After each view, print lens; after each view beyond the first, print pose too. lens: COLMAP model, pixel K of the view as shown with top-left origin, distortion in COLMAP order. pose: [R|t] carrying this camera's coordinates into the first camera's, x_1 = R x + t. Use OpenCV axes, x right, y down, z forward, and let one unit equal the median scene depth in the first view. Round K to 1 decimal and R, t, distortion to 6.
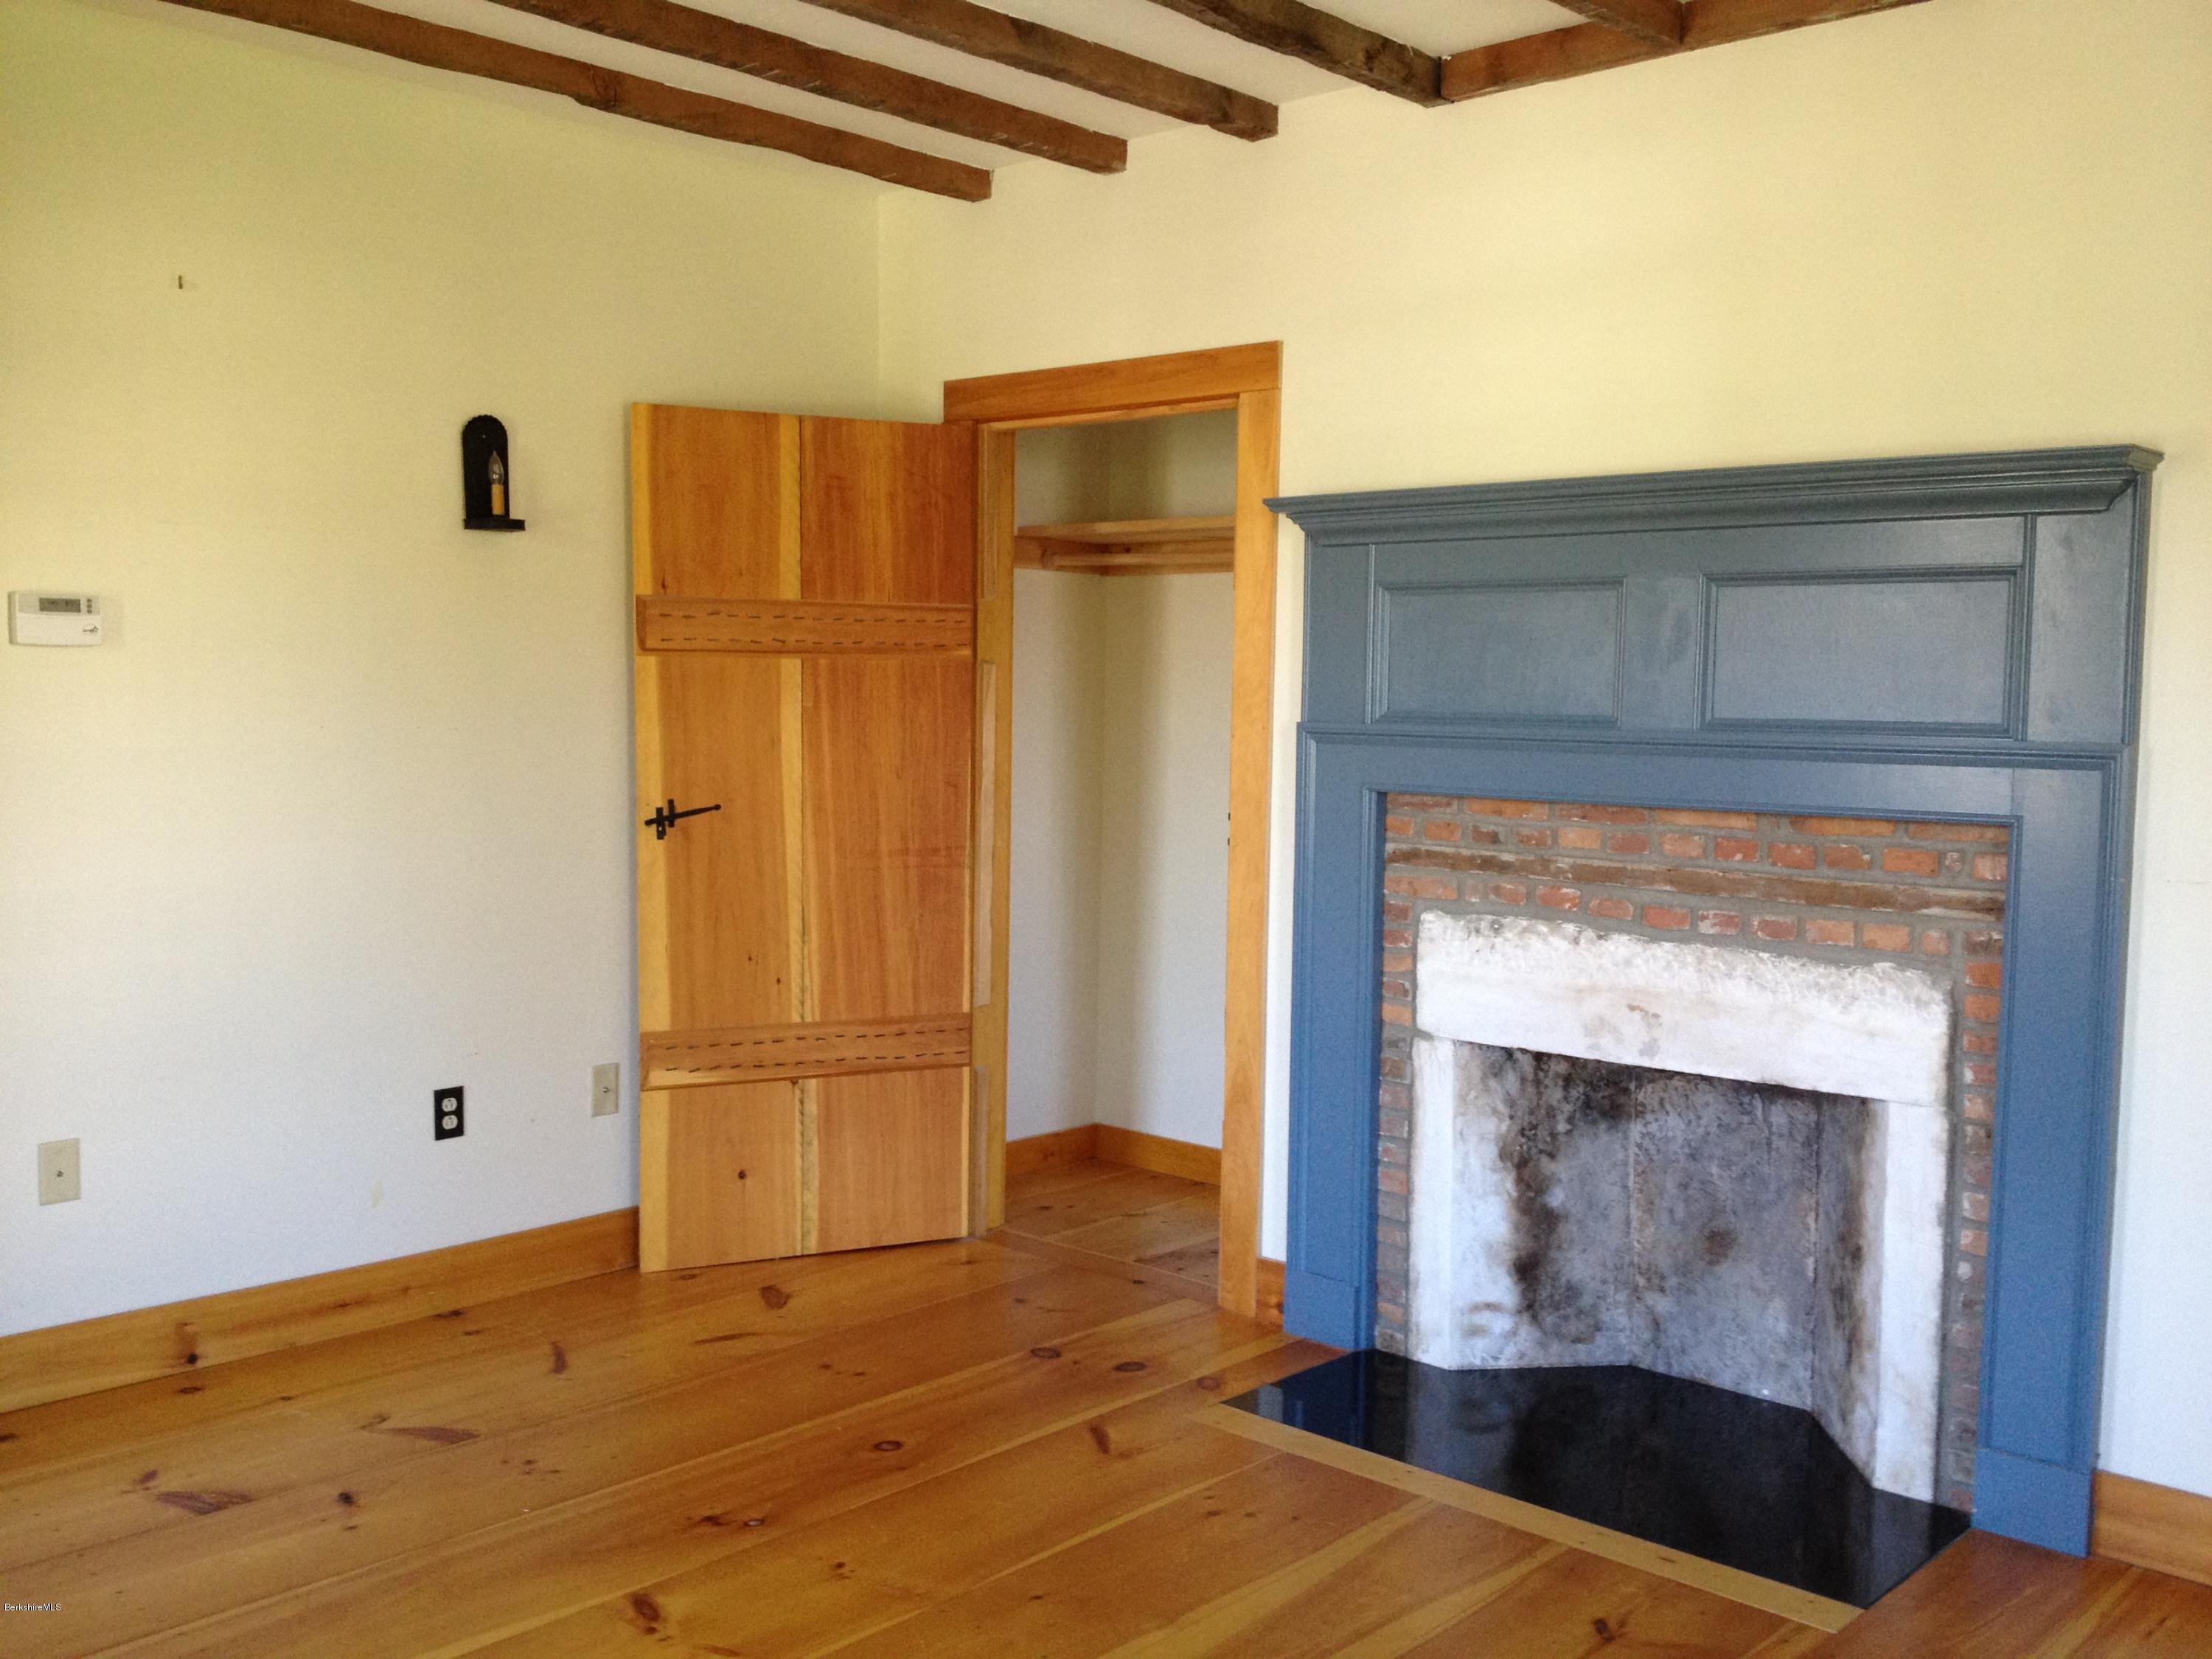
lens RADIAL K [[2077.0, 0, 1000.8], [0, 2077.0, 832.9], [0, 0, 1]] dist [0.004330, 0.000241]
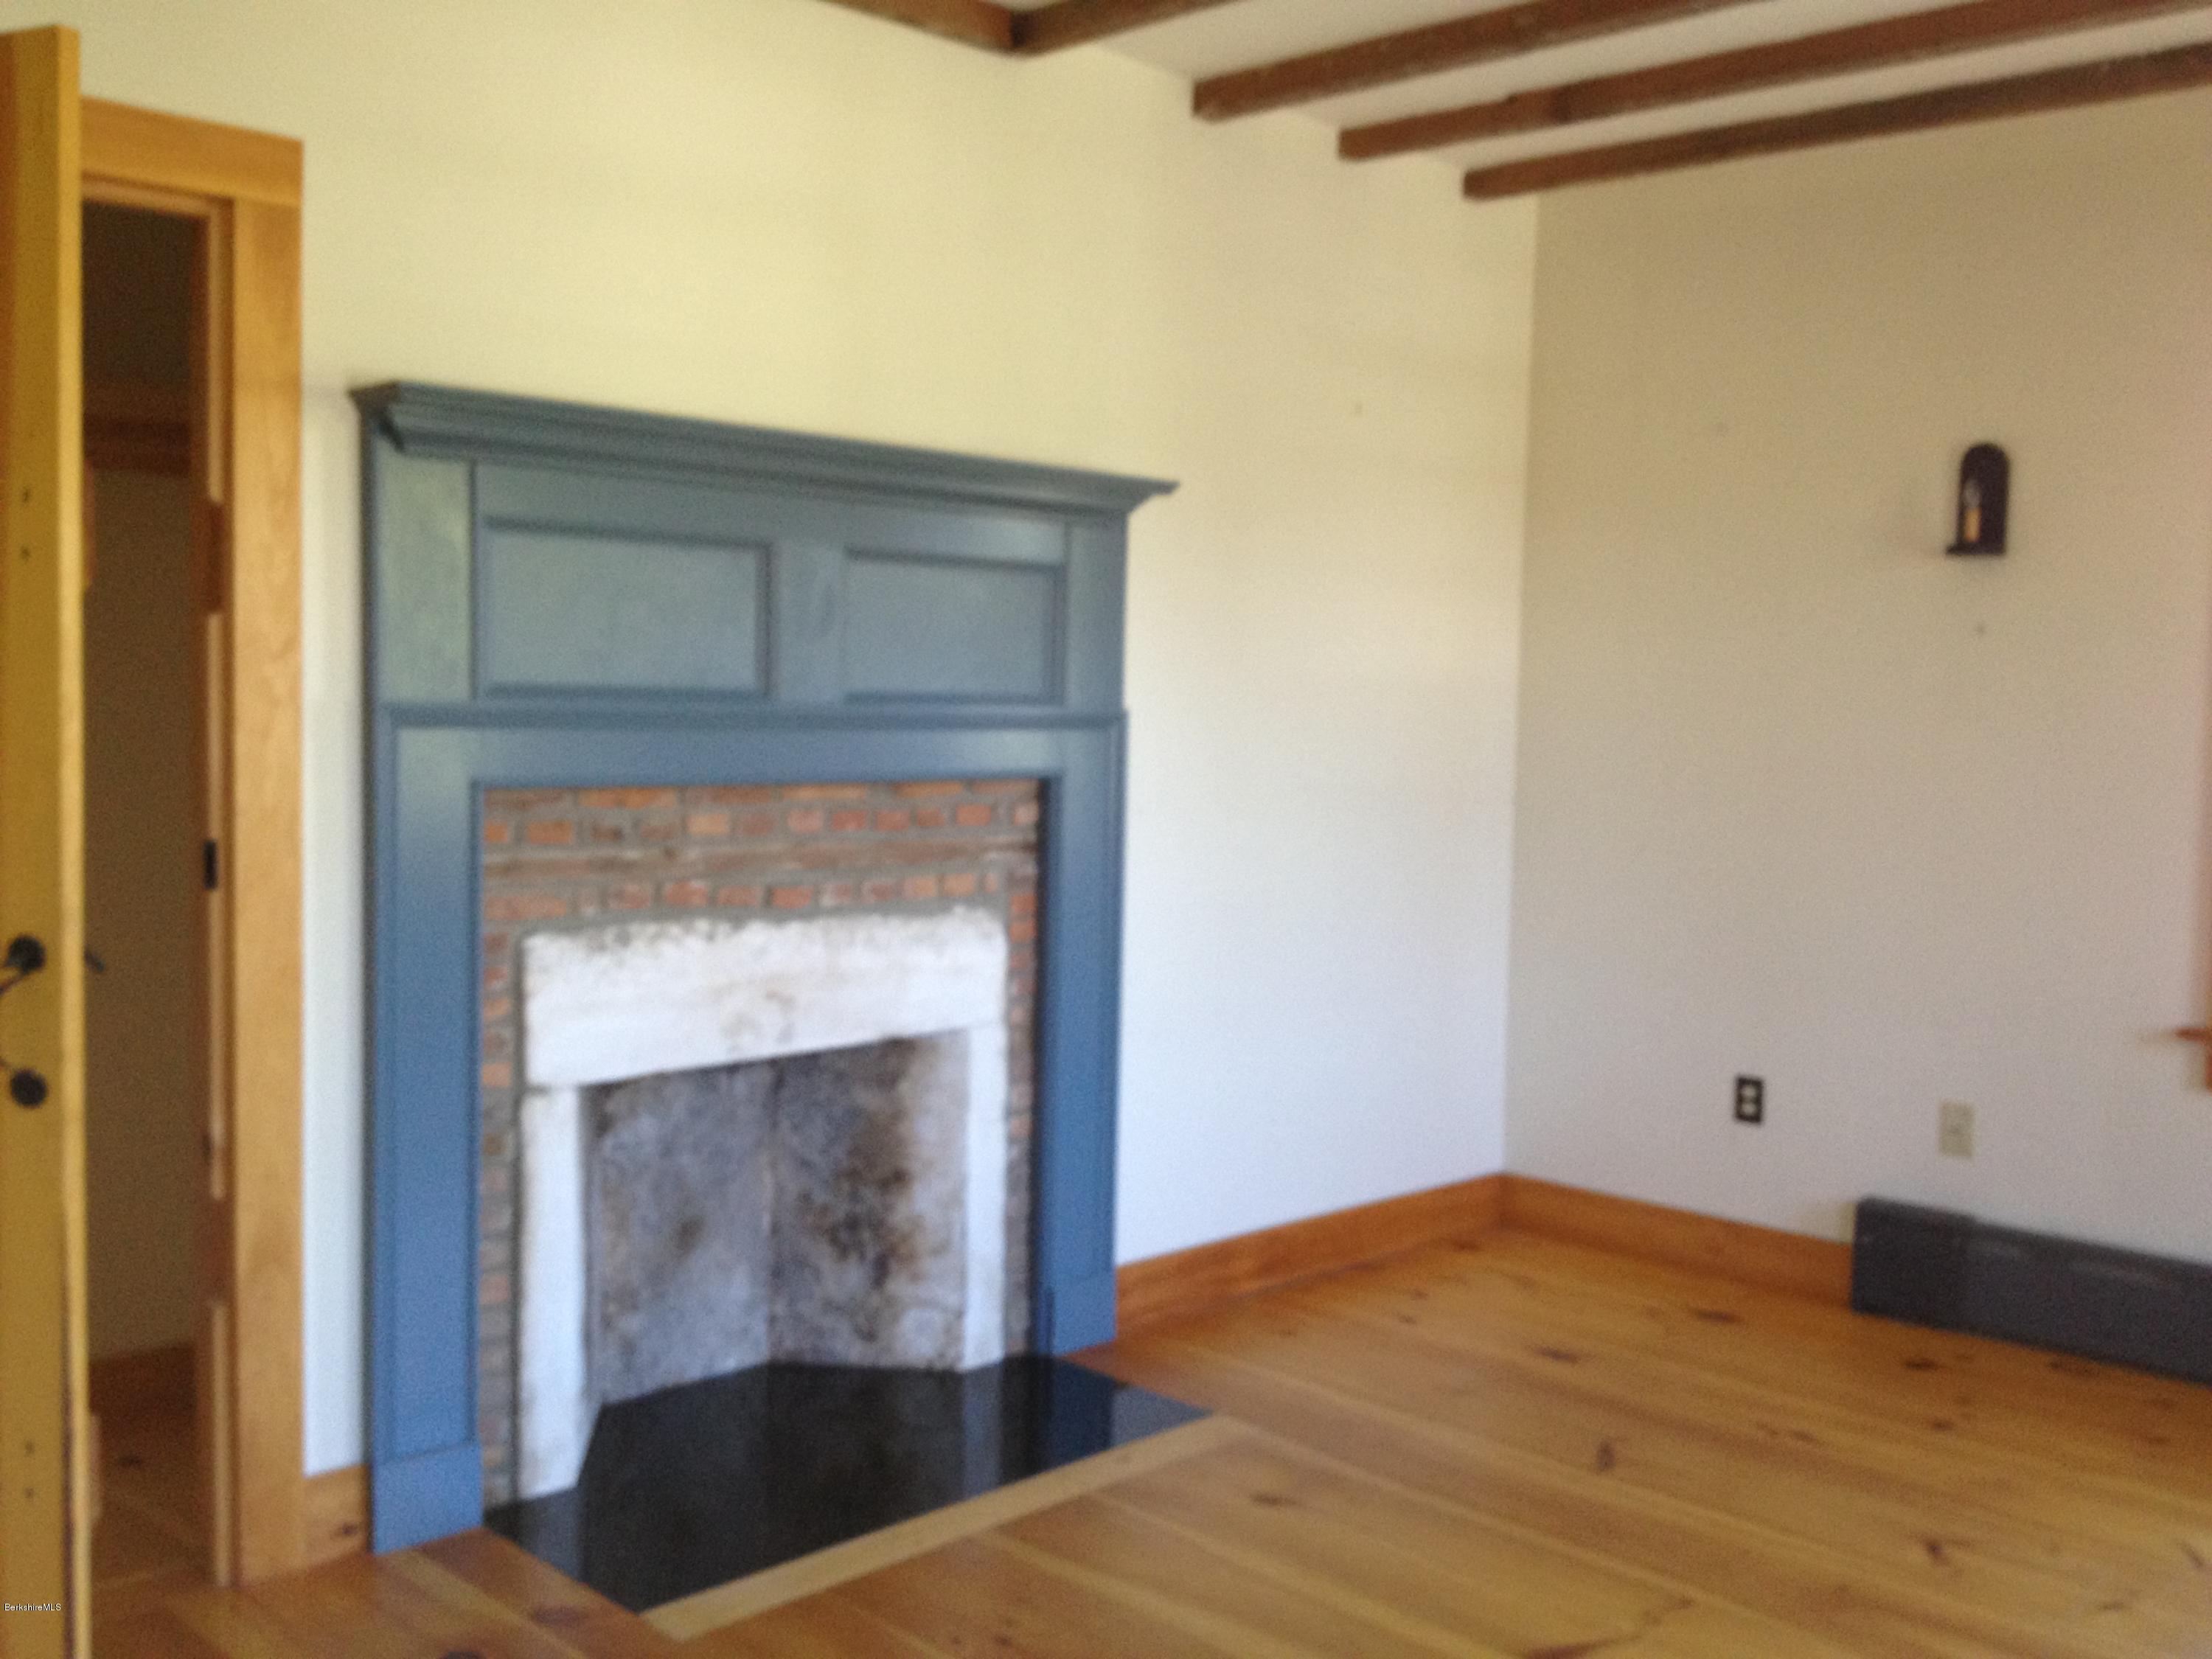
lens RADIAL K [[2123.2, 0, 1106.0], [0, 2123.2, 829.5], [0, 0, 1]] dist [0.044442, -0.010318]
pose [[-0.006818, -0.083533, 0.996482, -0.642405], [0.046899, 0.995382, 0.083762, -0.064353], [-0.998876, 0.047305, -0.002869, 0.825409]]
